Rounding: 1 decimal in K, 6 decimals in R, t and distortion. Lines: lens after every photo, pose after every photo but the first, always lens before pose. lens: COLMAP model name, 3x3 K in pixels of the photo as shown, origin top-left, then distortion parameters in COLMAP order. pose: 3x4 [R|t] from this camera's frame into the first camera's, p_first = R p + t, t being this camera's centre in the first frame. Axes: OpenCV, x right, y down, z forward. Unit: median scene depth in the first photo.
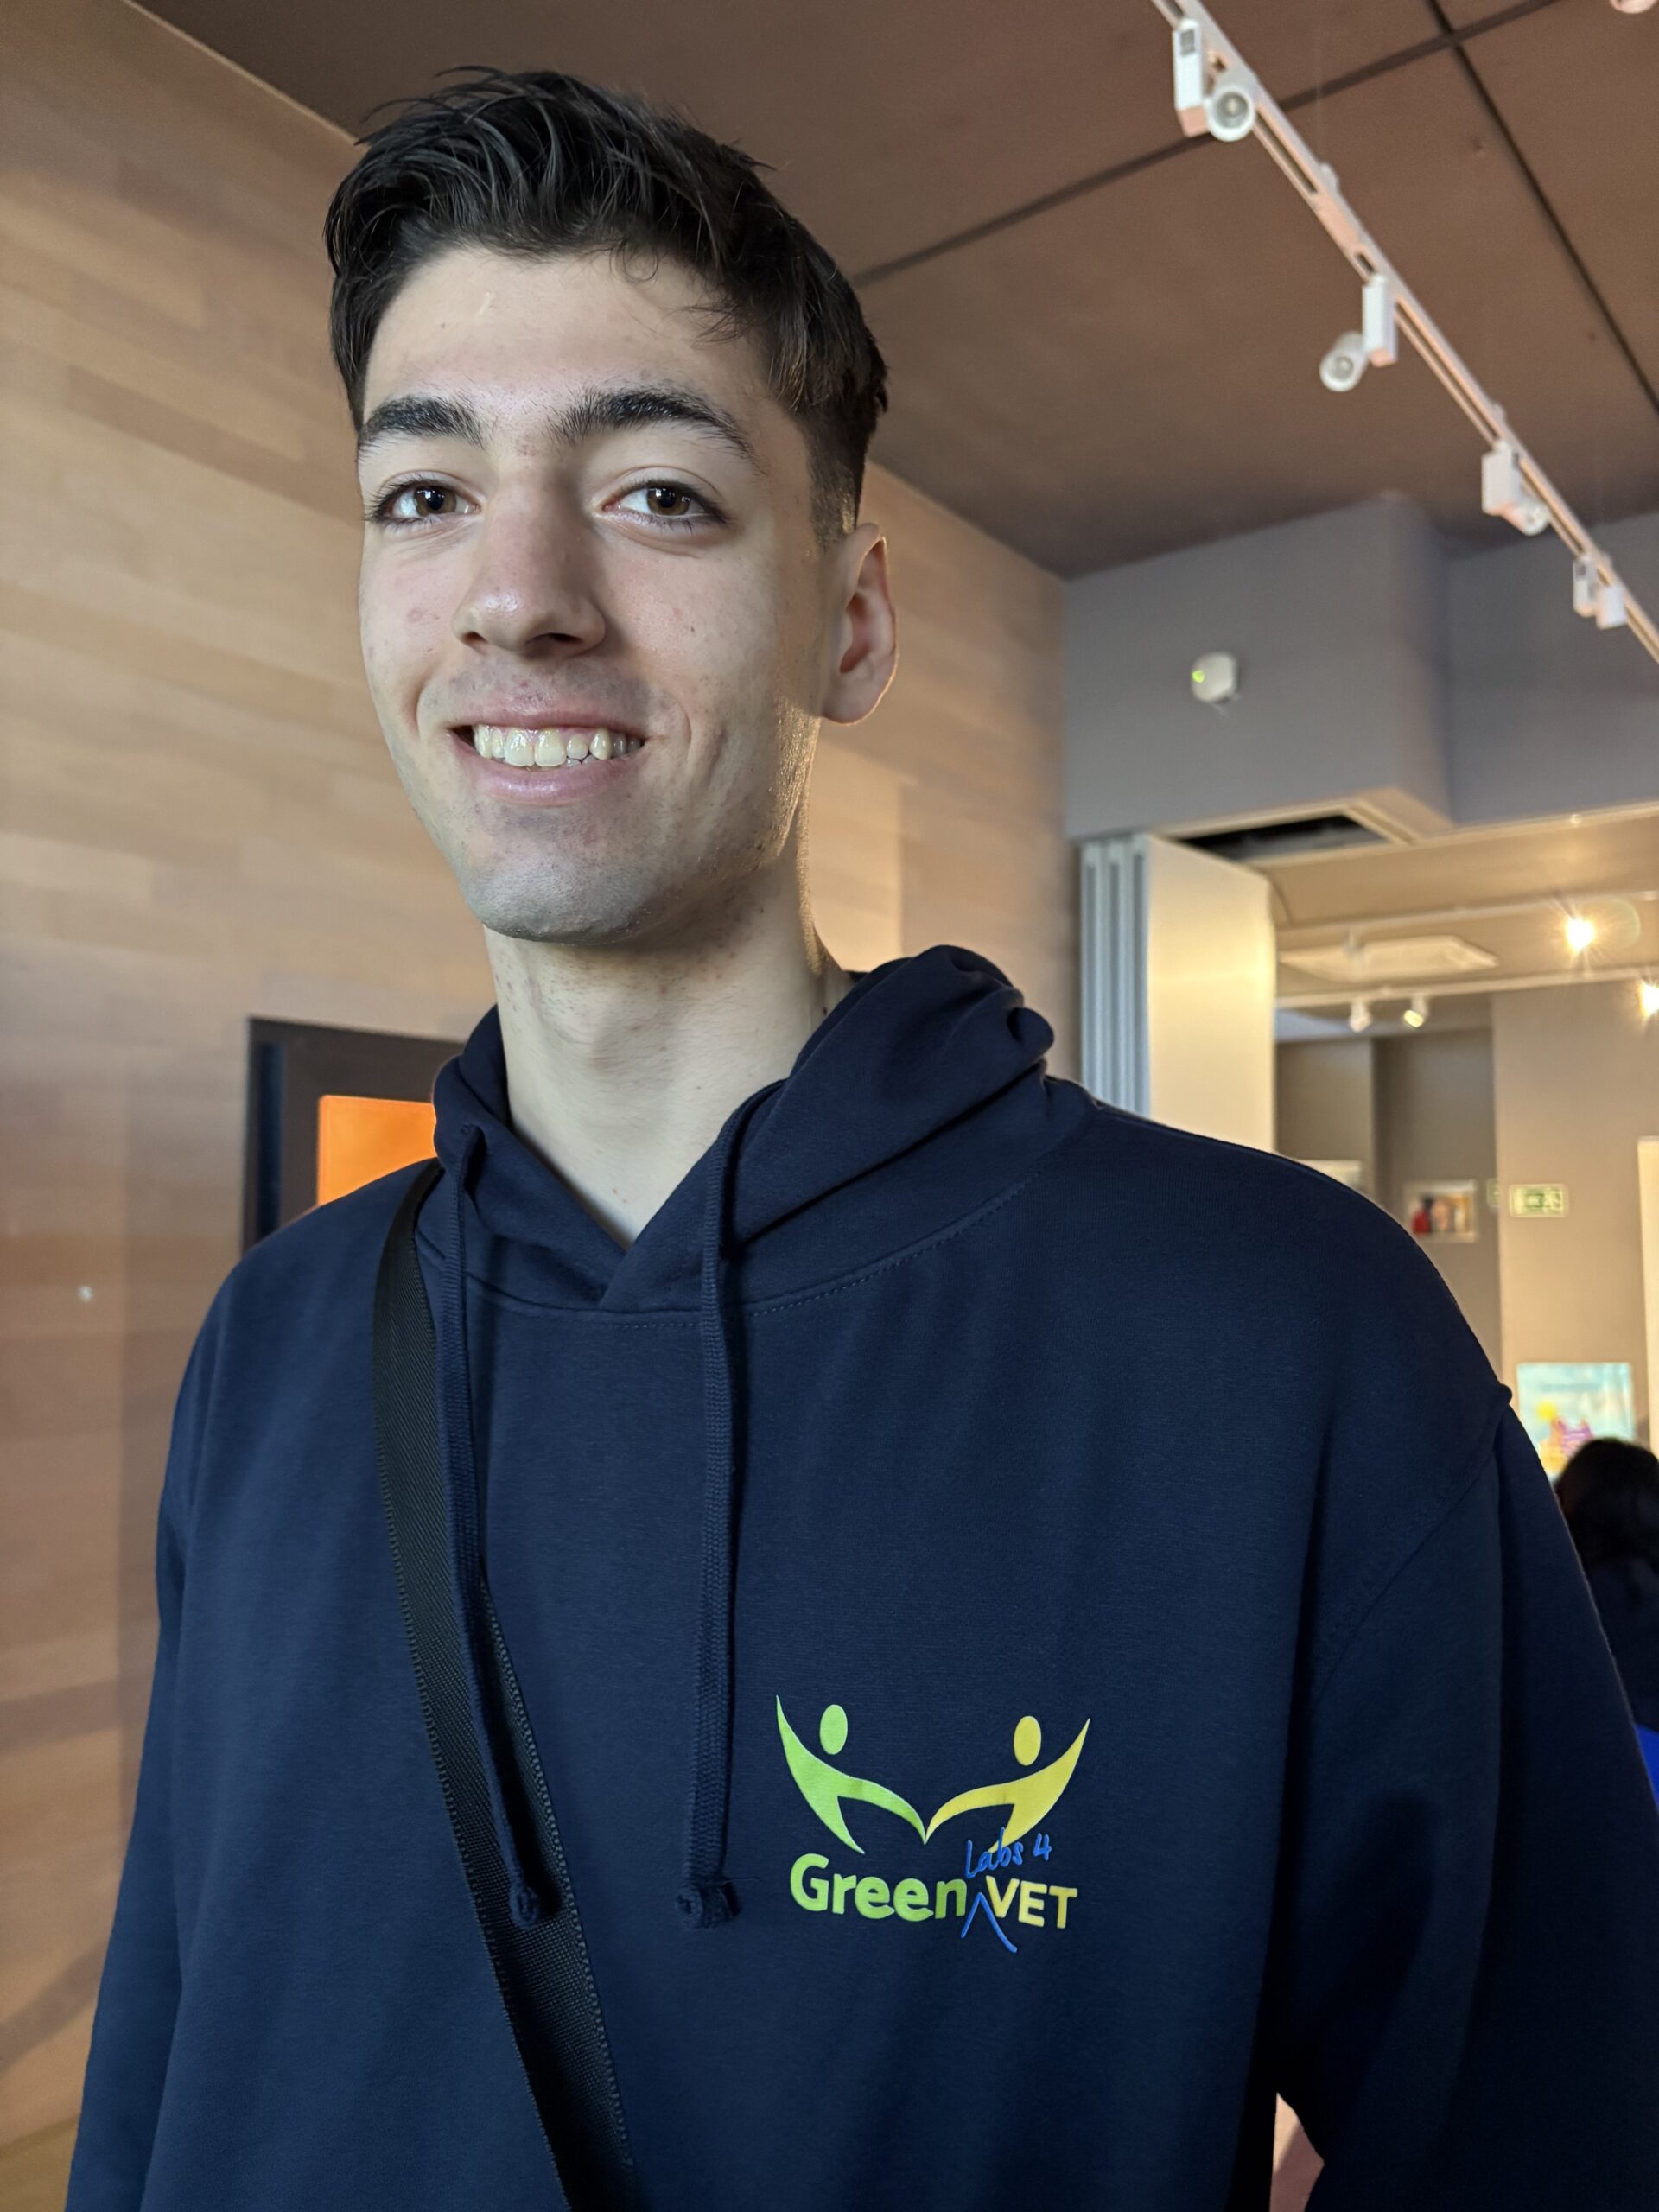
lens RADIAL K [[1680.4, 0, 829.5], [0, 1680.4, 1106.0], [0, 0, 1]] dist [0.106550, -0.158914]
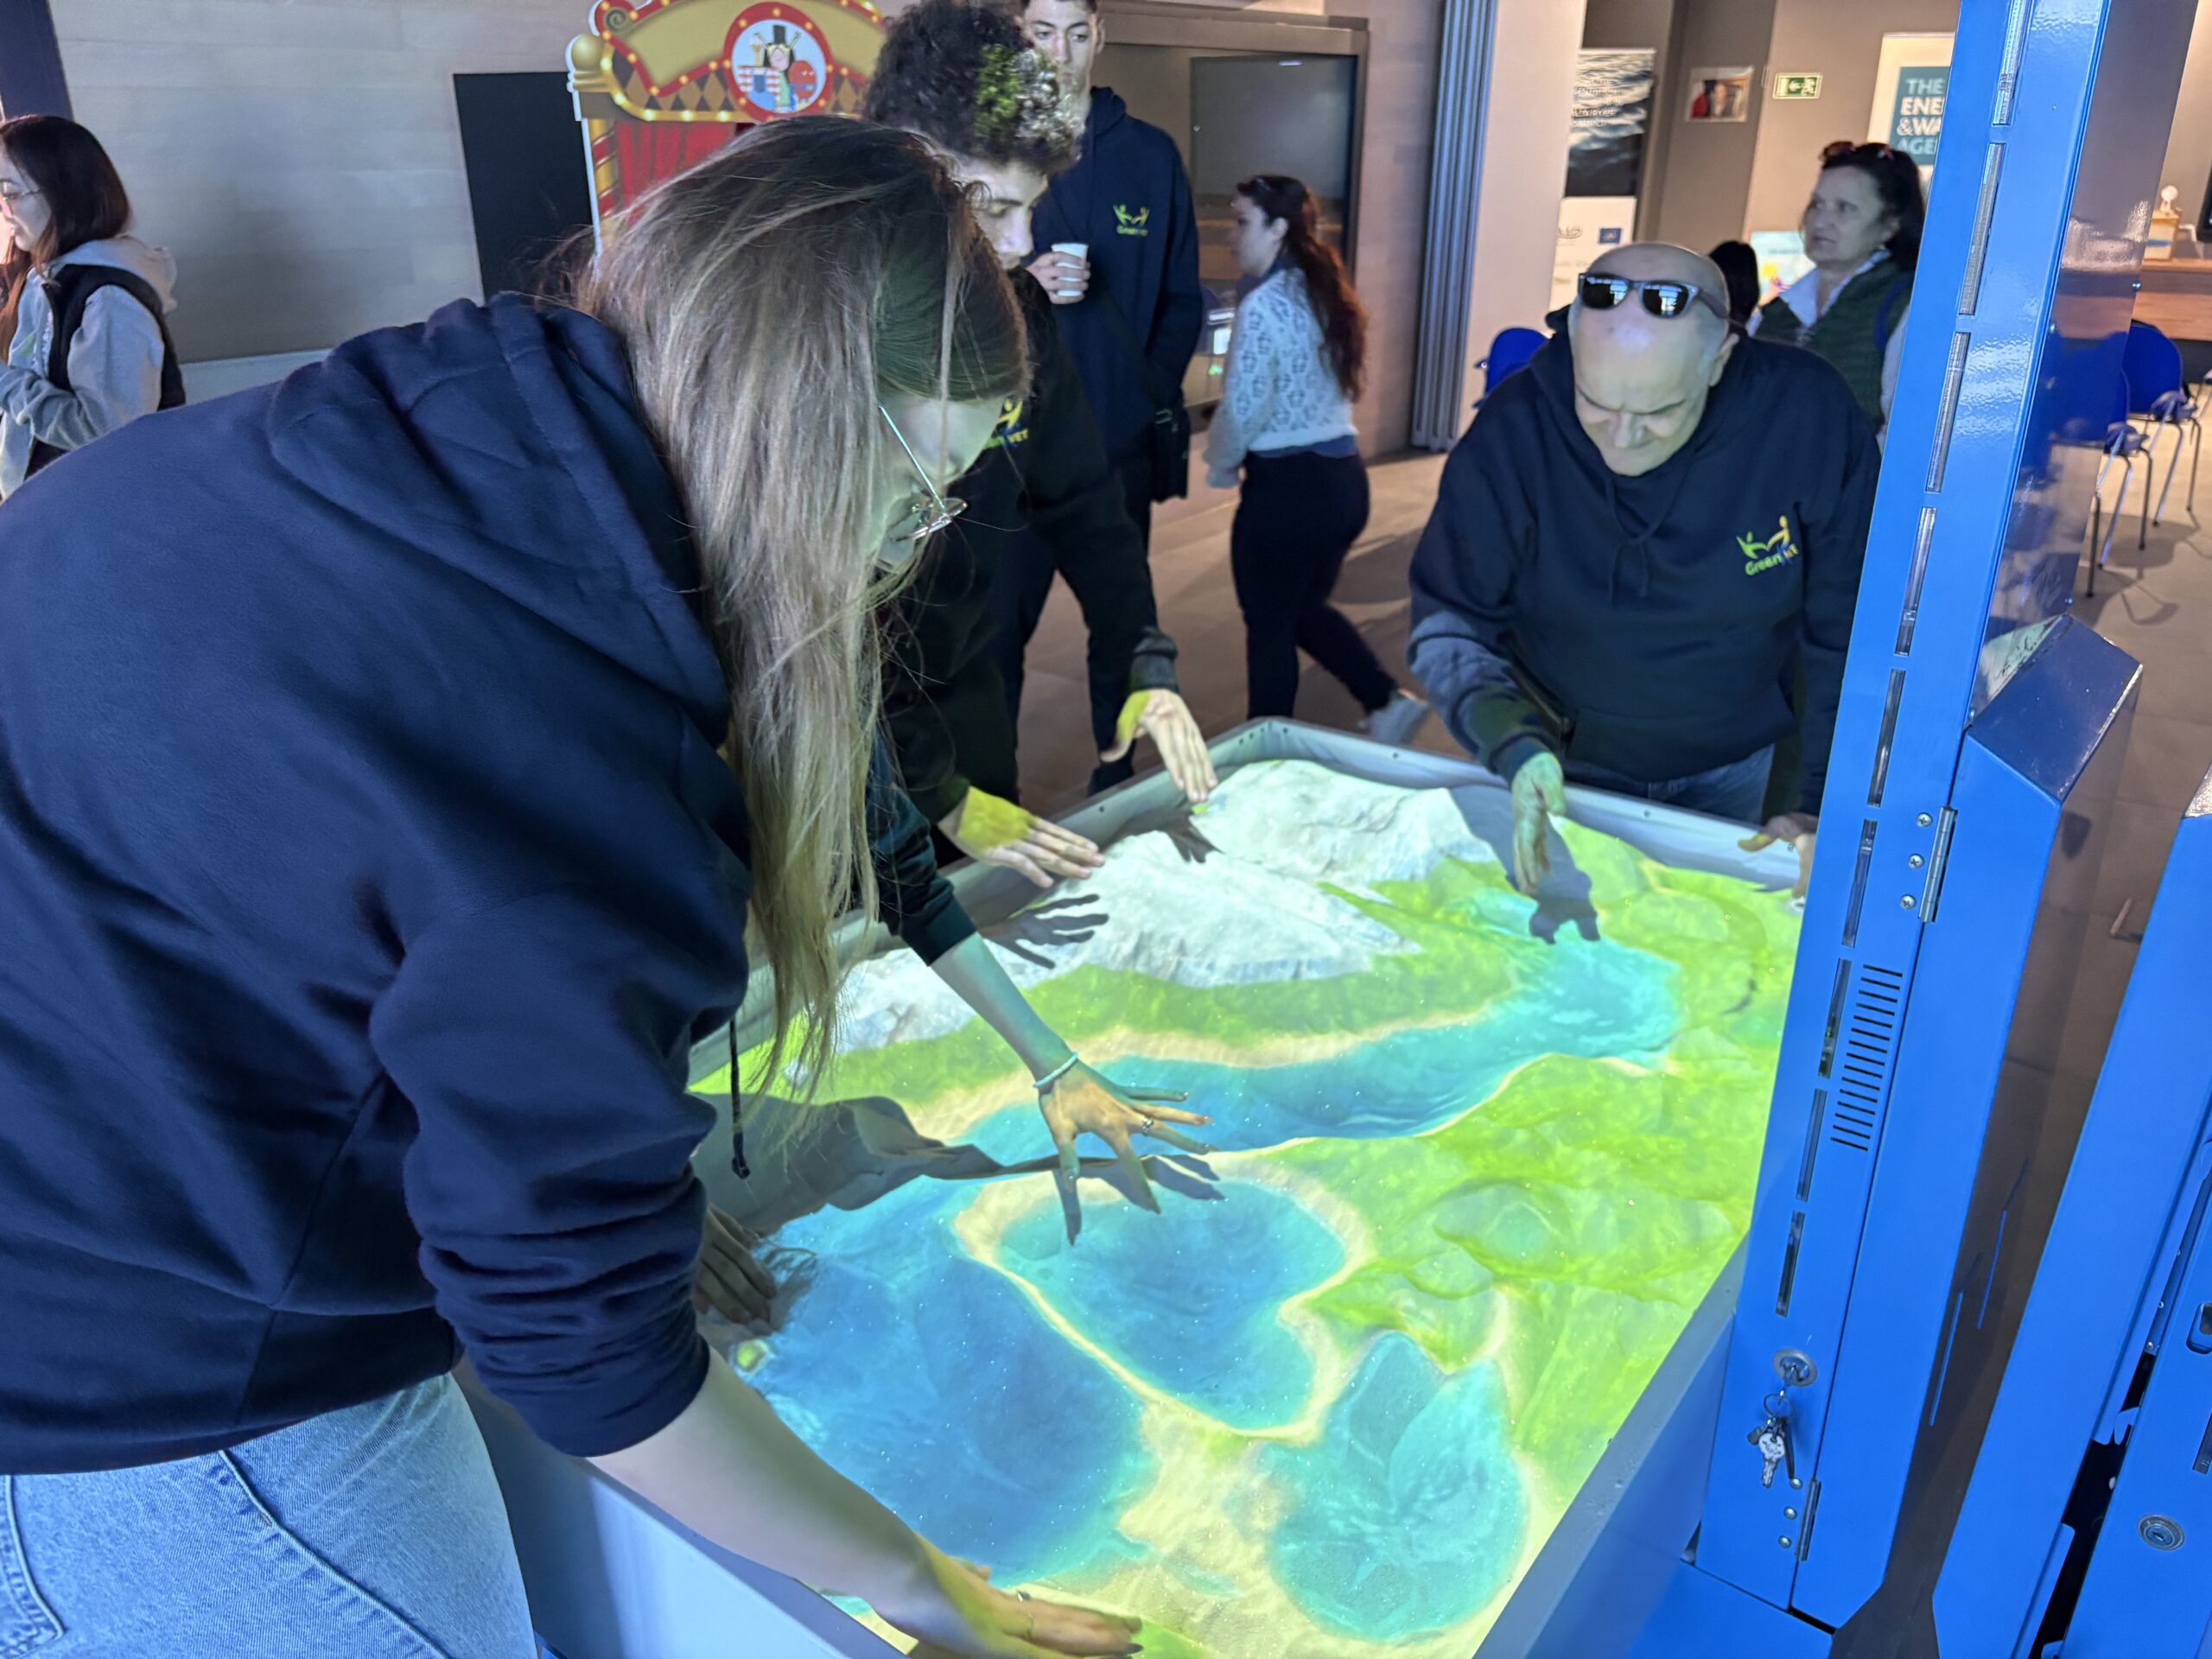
lens RADIAL K [[1680.4, 0, 1106.0], [0, 1680.4, 829.5], [0, 0, 1]] dist [0.106550, -0.158914]
pose [[0.997994, 0.038010, -0.050626, 0.017903], [-0.010120, 0.885198, 0.465104, -0.034616], [0.062493, -0.463659, 0.883807, -0.312025]]
